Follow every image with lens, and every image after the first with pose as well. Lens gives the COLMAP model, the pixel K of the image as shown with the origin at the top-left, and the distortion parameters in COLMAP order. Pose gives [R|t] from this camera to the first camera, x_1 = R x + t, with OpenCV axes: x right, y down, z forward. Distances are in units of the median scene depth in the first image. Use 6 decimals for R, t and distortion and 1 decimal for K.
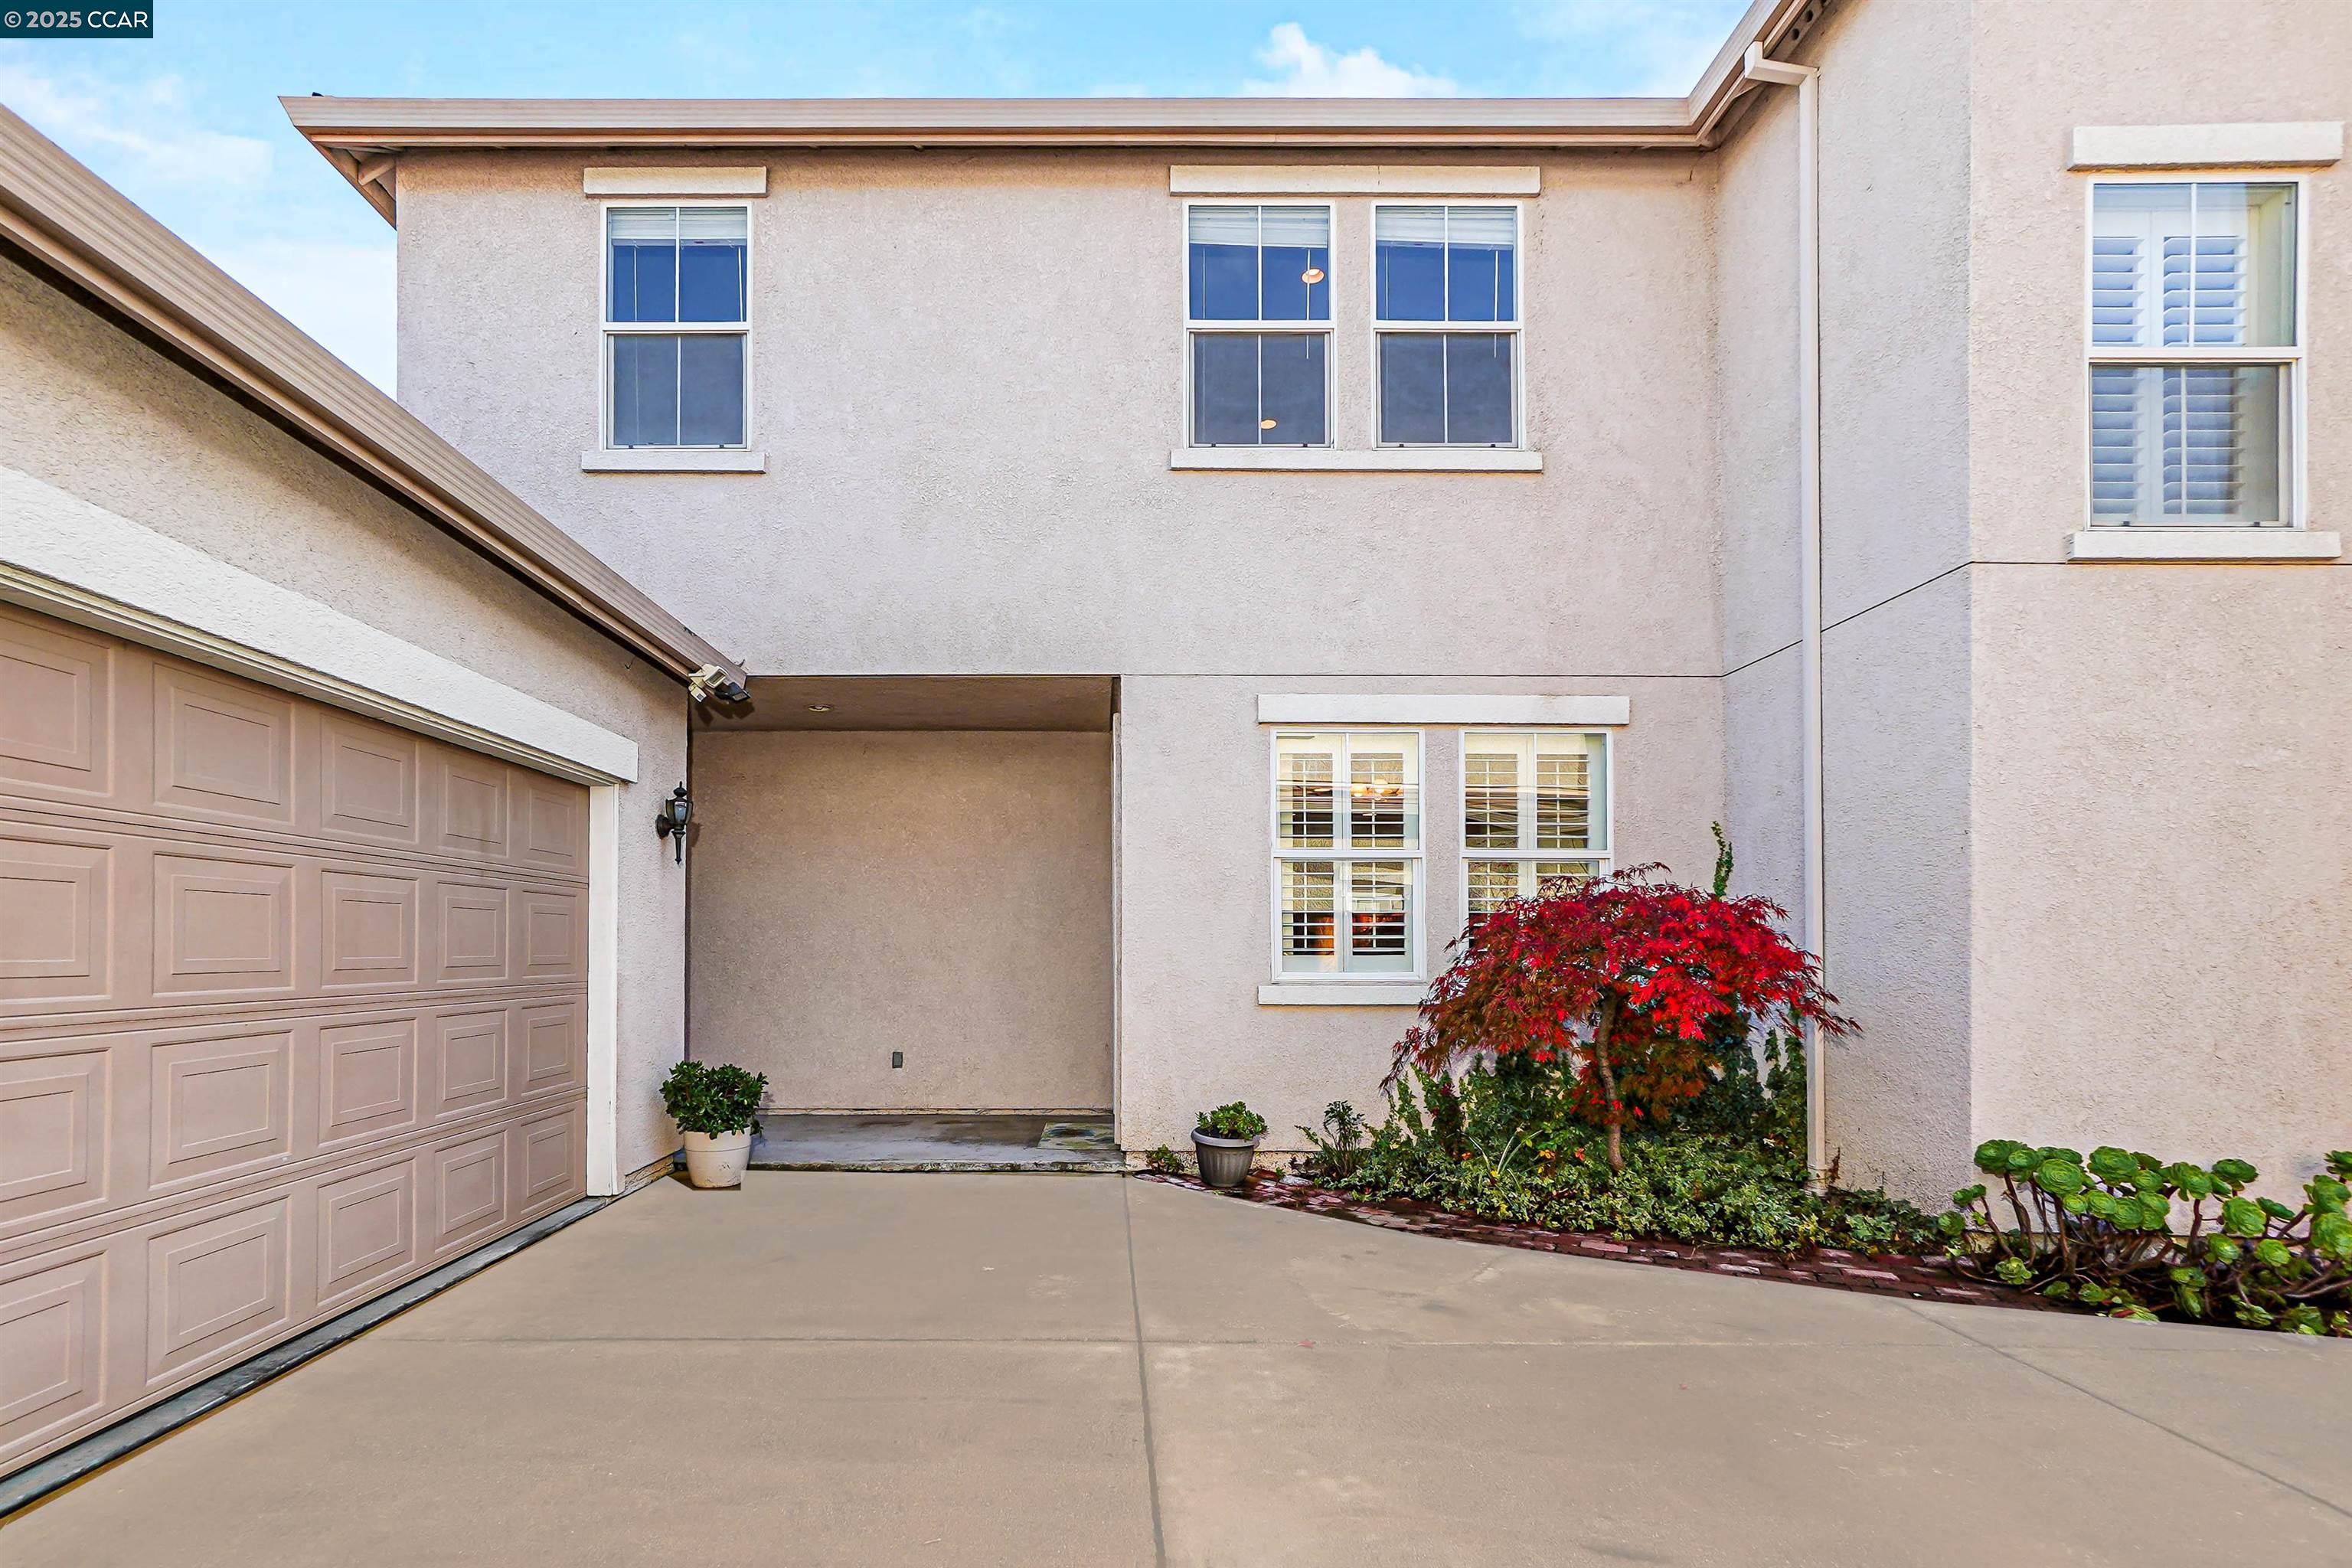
lens RADIAL K [[1088.6, 0, 1086.9], [0, 1088.6, 925.7], [0, 0, 1]] dist [-0.010134, 0.009579]
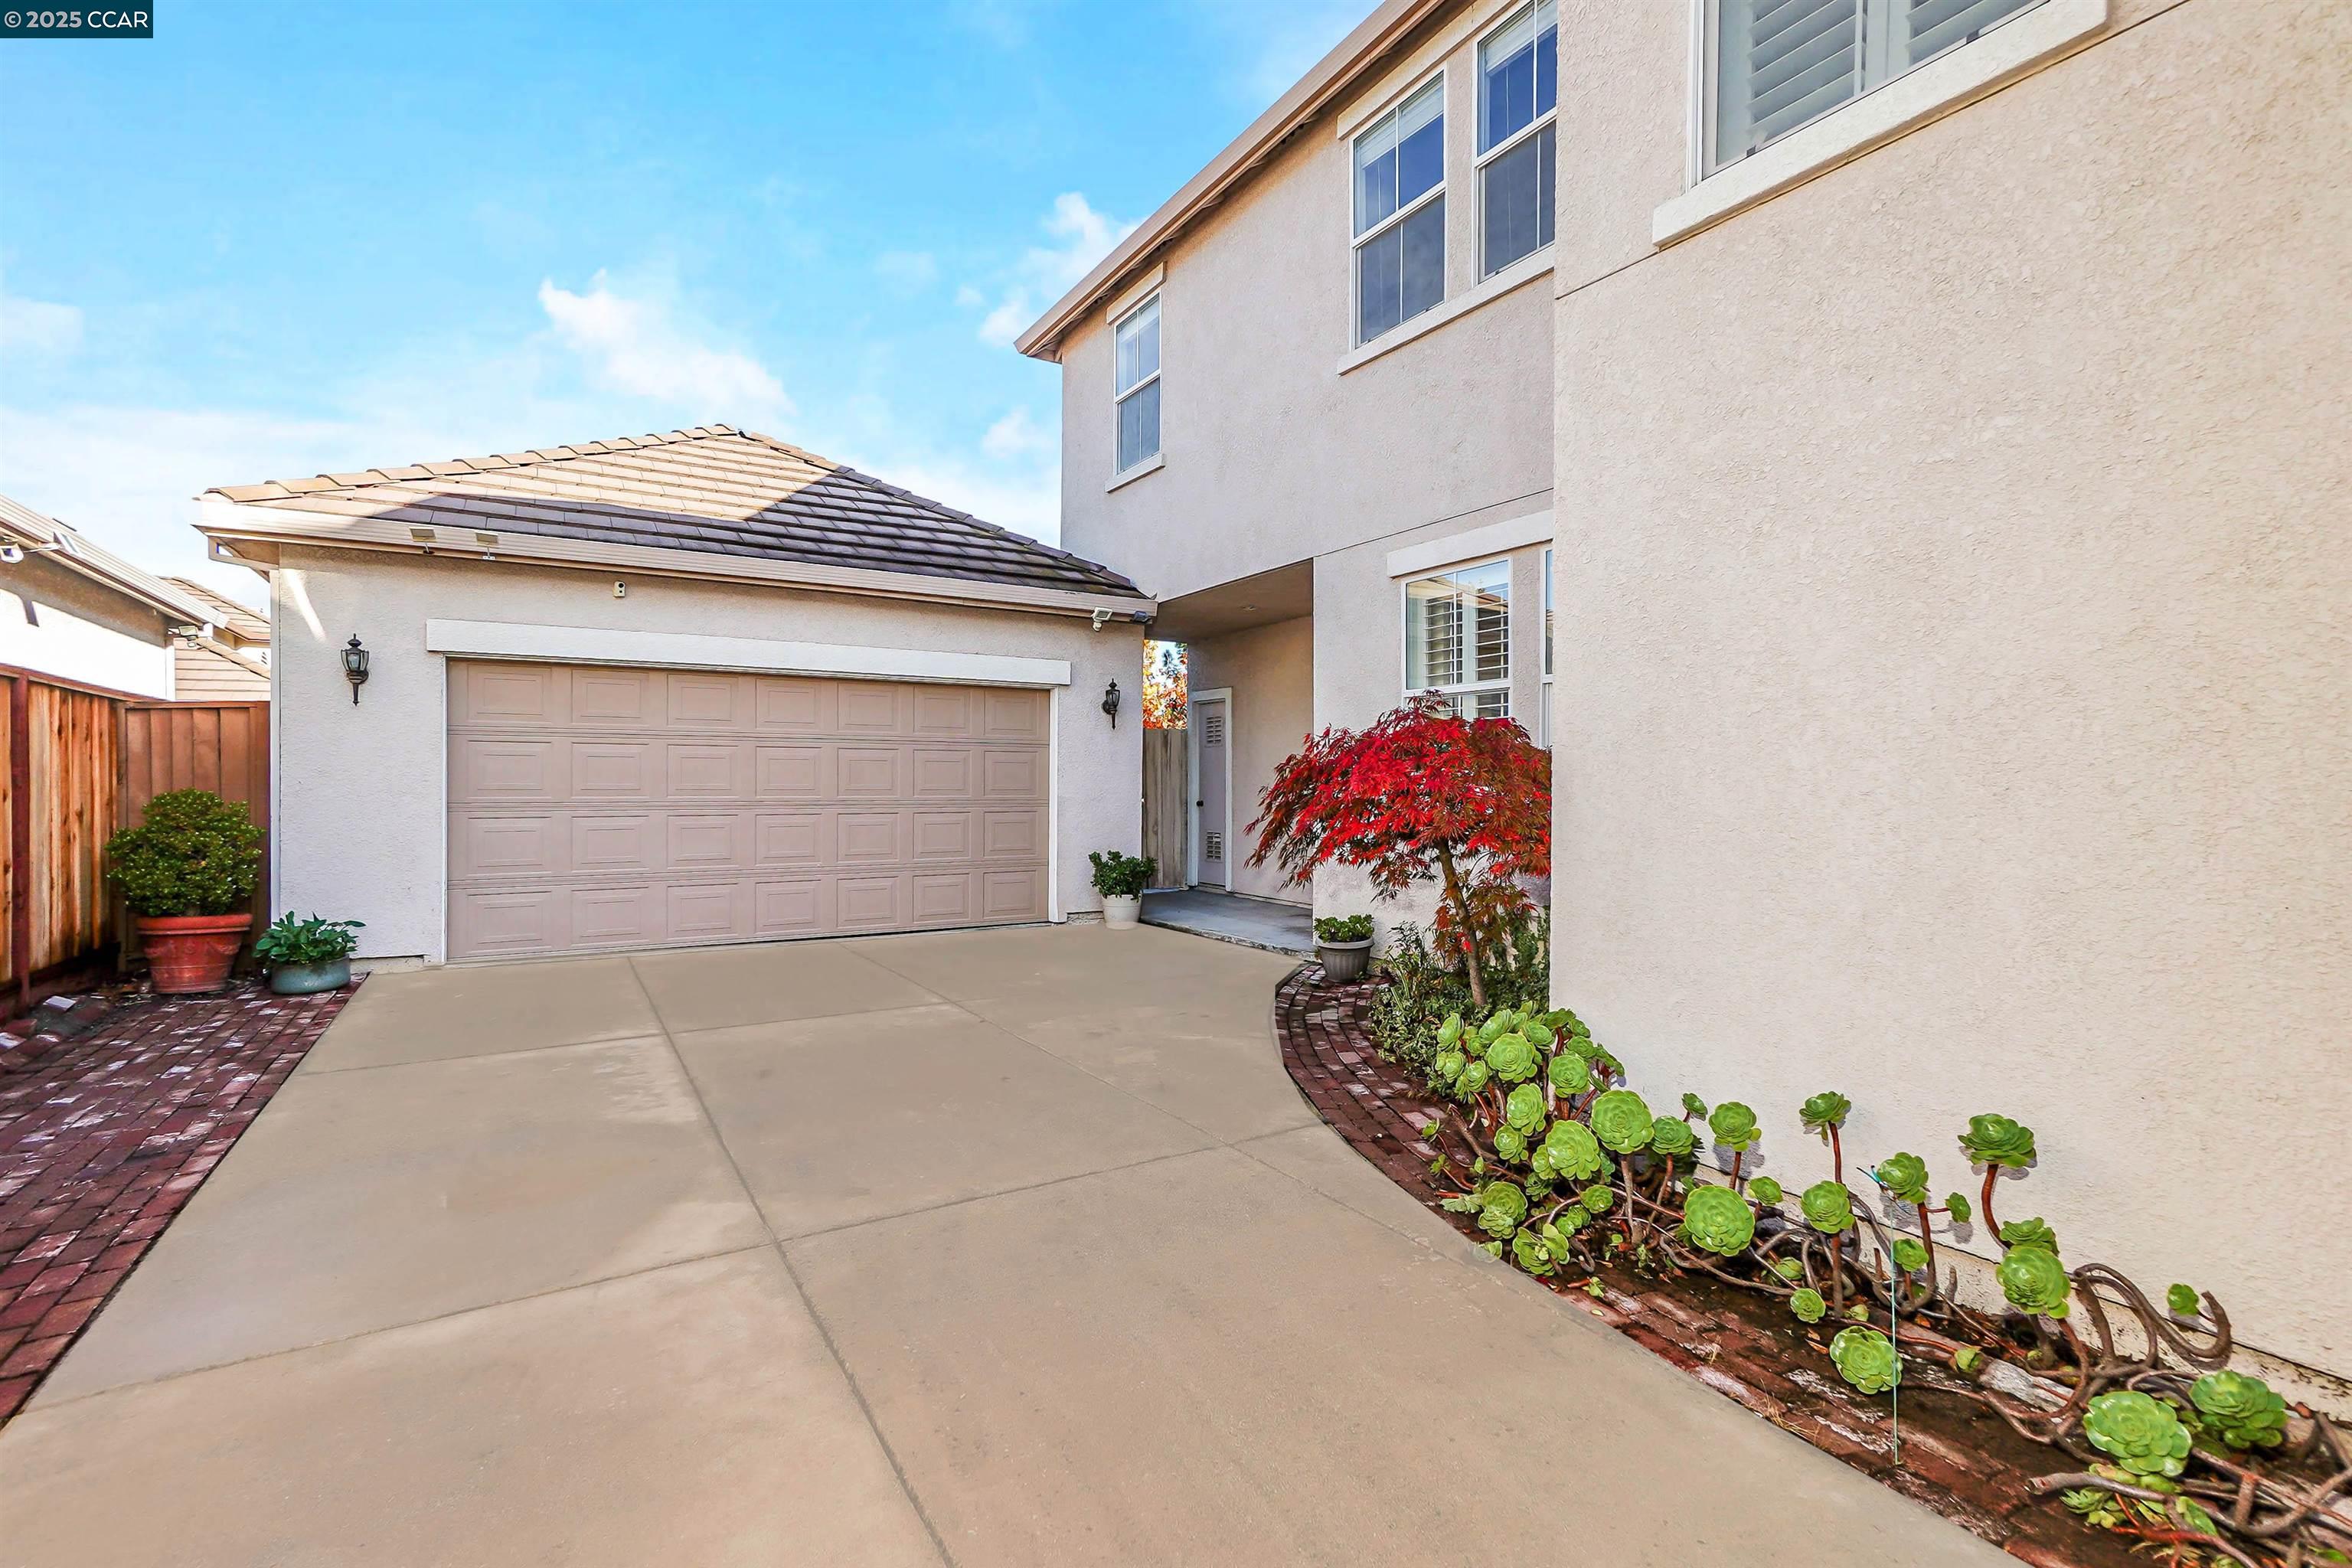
lens RADIAL K [[1051.1, 0, 1156.7], [0, 1051.1, 771.4], [0, 0, 1]] dist [-0.007159, 0.007802]
pose [[0.511335, -0.014052, -0.859267, 1.005241], [0.018247, 0.999818, -0.005492, 0.015365], [0.859188, -0.012871, 0.511498, 0.250081]]
